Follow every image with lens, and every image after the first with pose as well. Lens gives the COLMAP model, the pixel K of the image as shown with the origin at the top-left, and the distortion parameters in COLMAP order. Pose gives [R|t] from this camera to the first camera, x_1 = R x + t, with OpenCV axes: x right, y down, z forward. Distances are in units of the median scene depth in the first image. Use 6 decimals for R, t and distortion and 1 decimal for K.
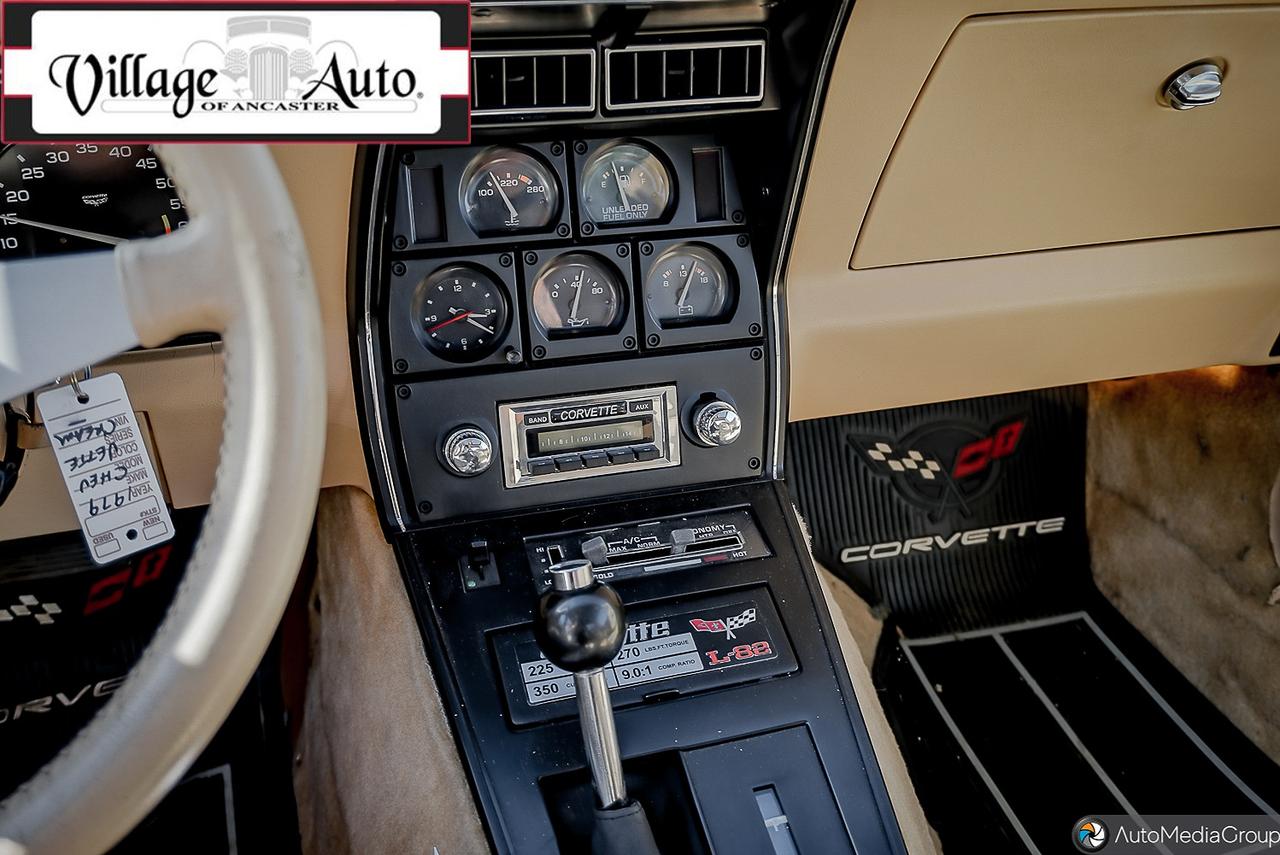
lens RADIAL K [[1168.5, 0, 644.3], [0, 1168.5, 430.0], [0, 0, 1]] dist [-0.003036, 0.000000]
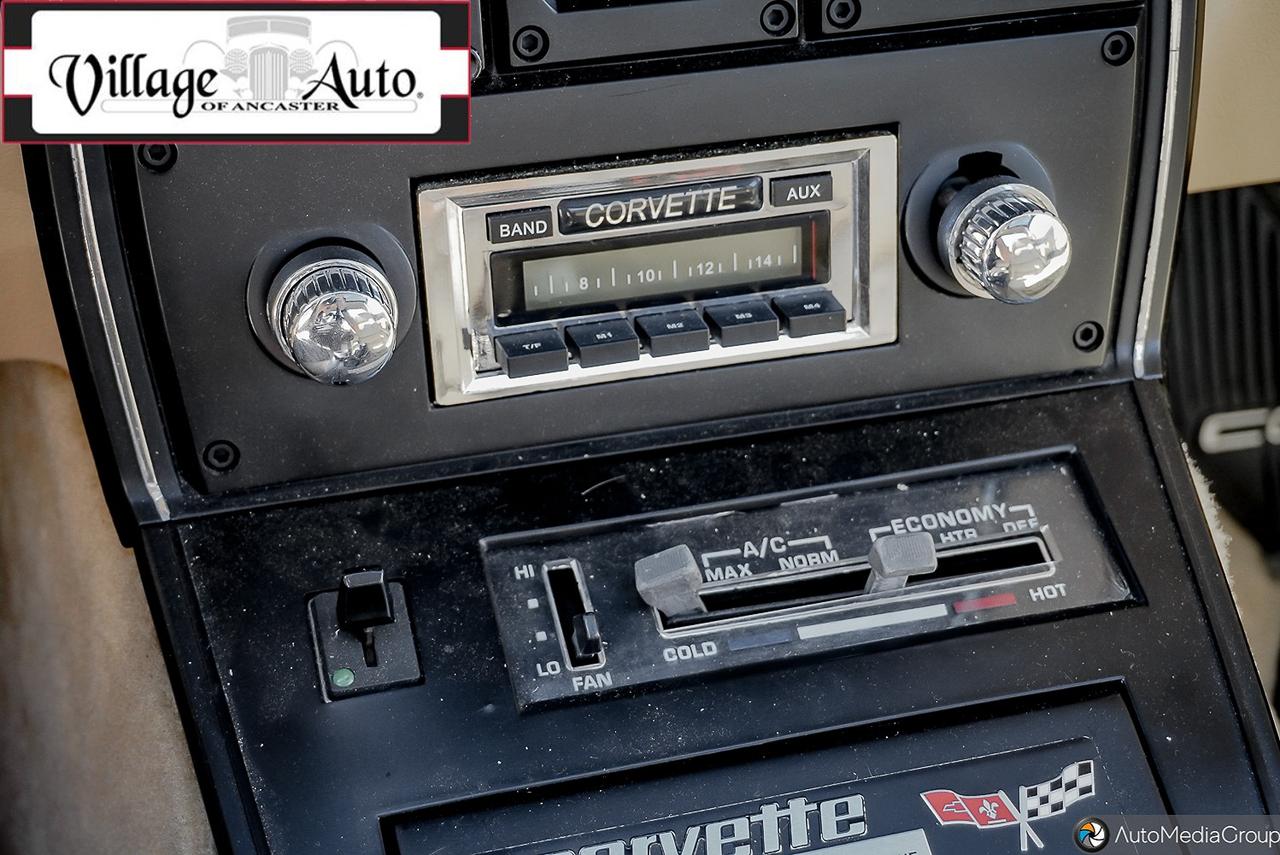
lens RADIAL K [[2264.3, 0, 636.0], [0, 2264.3, 432.2], [0, 0, 1]] dist [0.027003, 0.000000]
pose [[0.999345, 0.029316, -0.021212, -0.038838], [-0.024615, 0.980428, 0.195334, -0.087007], [0.026523, -0.194684, 0.980507, 0.288776]]
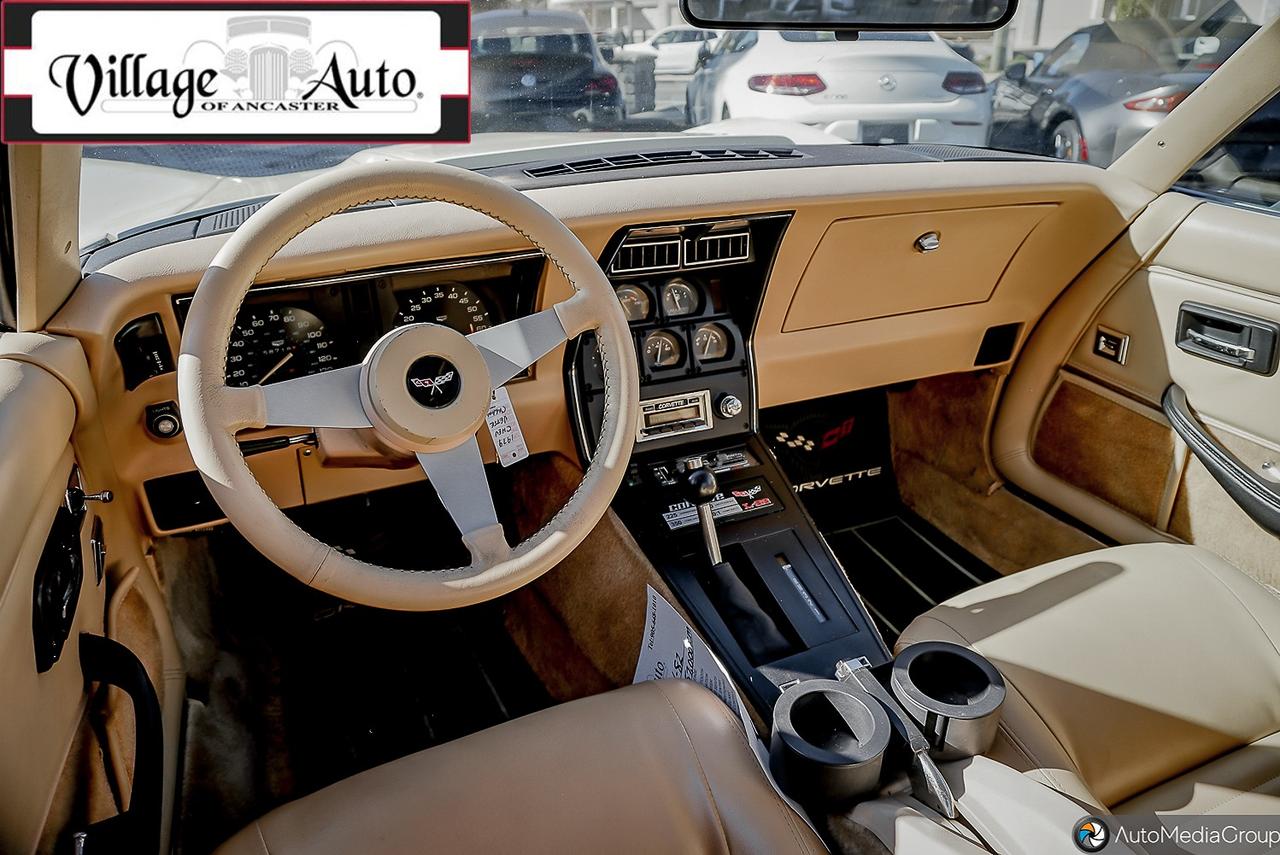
lens RADIAL K [[863.2, 0, 644.1], [0, 863.2, 427.3], [0, 0, 1]] dist [-0.028646, 0.022614]
pose [[0.991705, -0.070209, 0.107666, -0.275755], [0.077353, 0.994969, -0.063672, 0.125273], [-0.102654, 0.071472, 0.992146, -0.567757]]
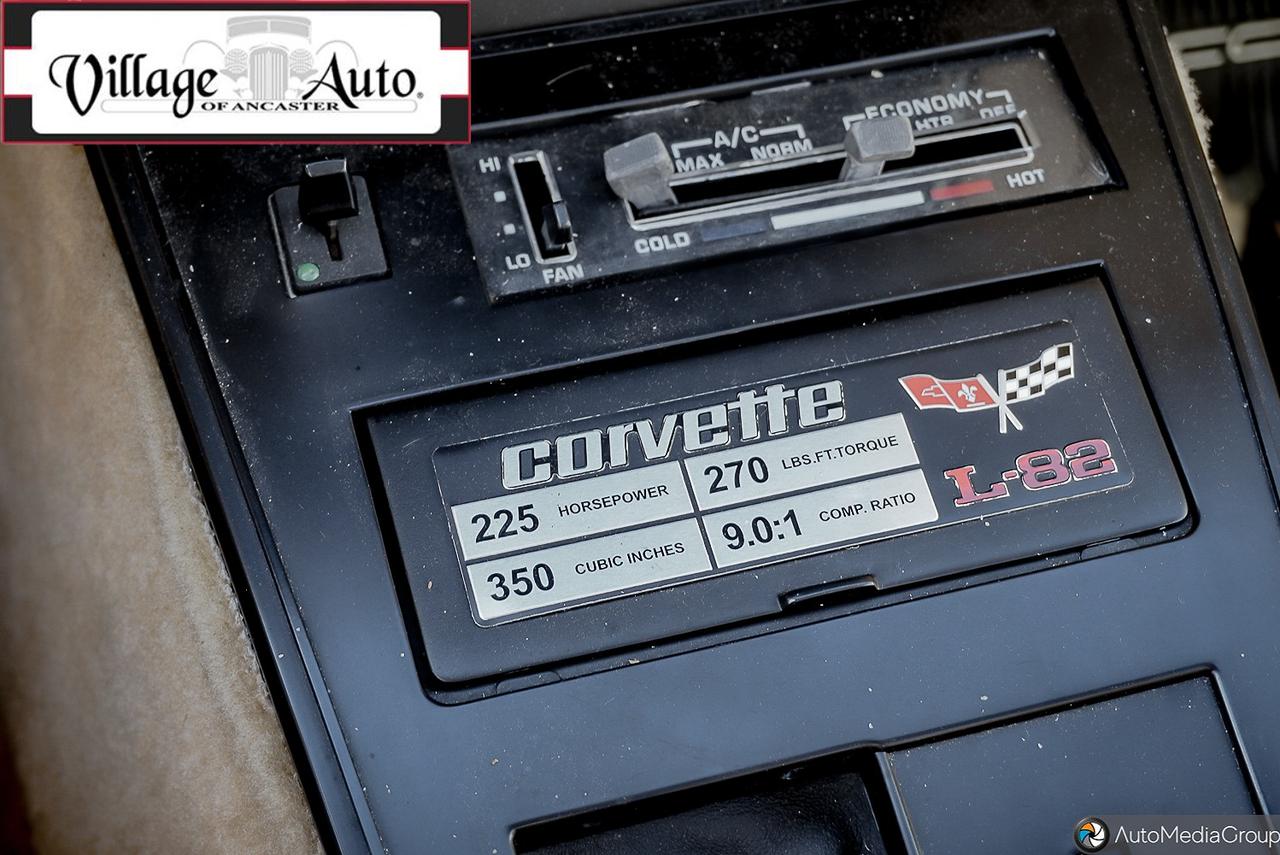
lens RADIAL K [[2264.3, 0, 639.4], [0, 2264.3, 429.7], [0, 0, 1]] dist [0.027003, 0.000000]
pose [[0.999853, 0.012940, 0.011255, -0.049262], [-0.015937, 0.943485, 0.331032, -0.056040], [-0.006335, -0.331162, 0.943552, 0.298999]]
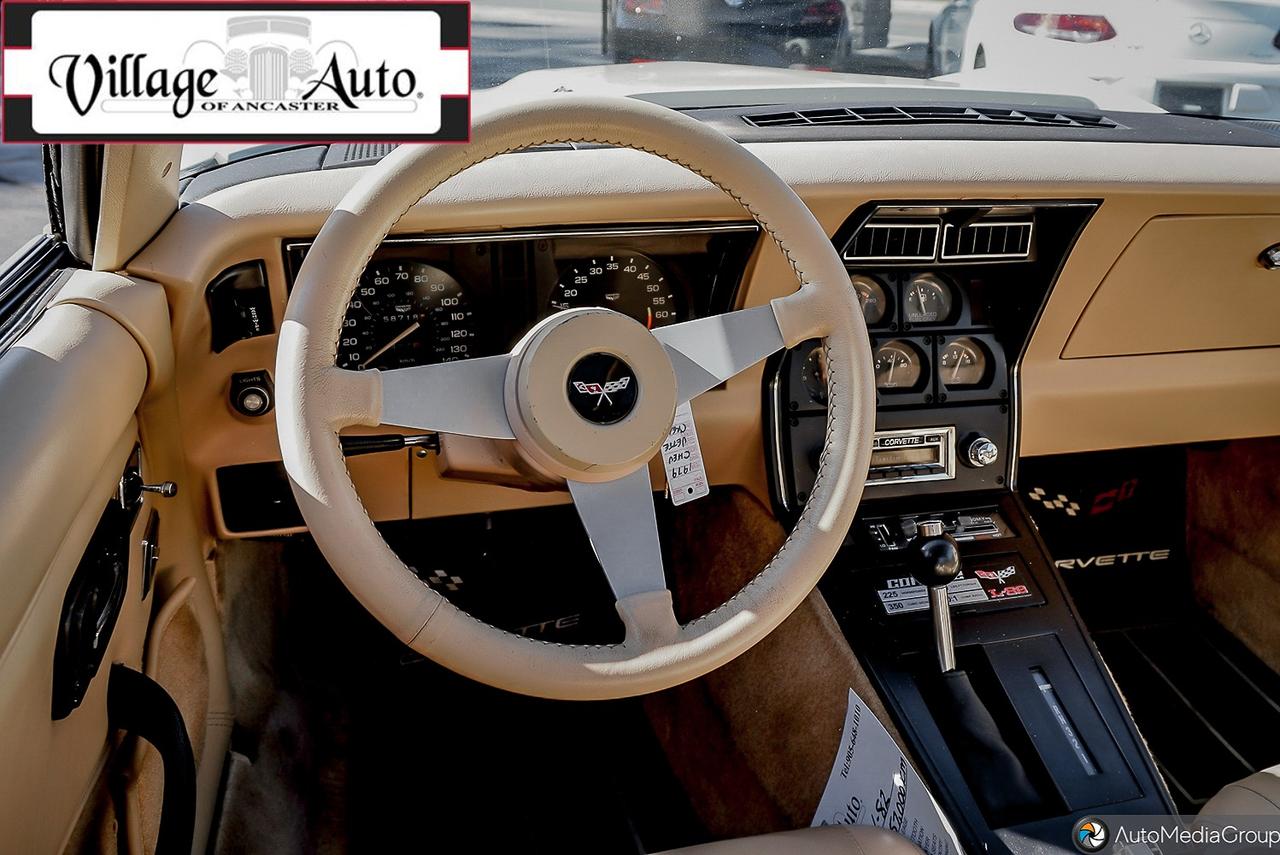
lens RADIAL K [[1100.7, 0, 713.8], [0, 1100.7, 365.0], [0, 0, 1]] dist [-0.032764, 0.030413]
pose [[0.999188, 0.040282, 0.000713, -0.313564], [-0.039845, 0.990659, -0.130409, 0.088675], [-0.005959, 0.130275, 0.991460, -0.495073]]
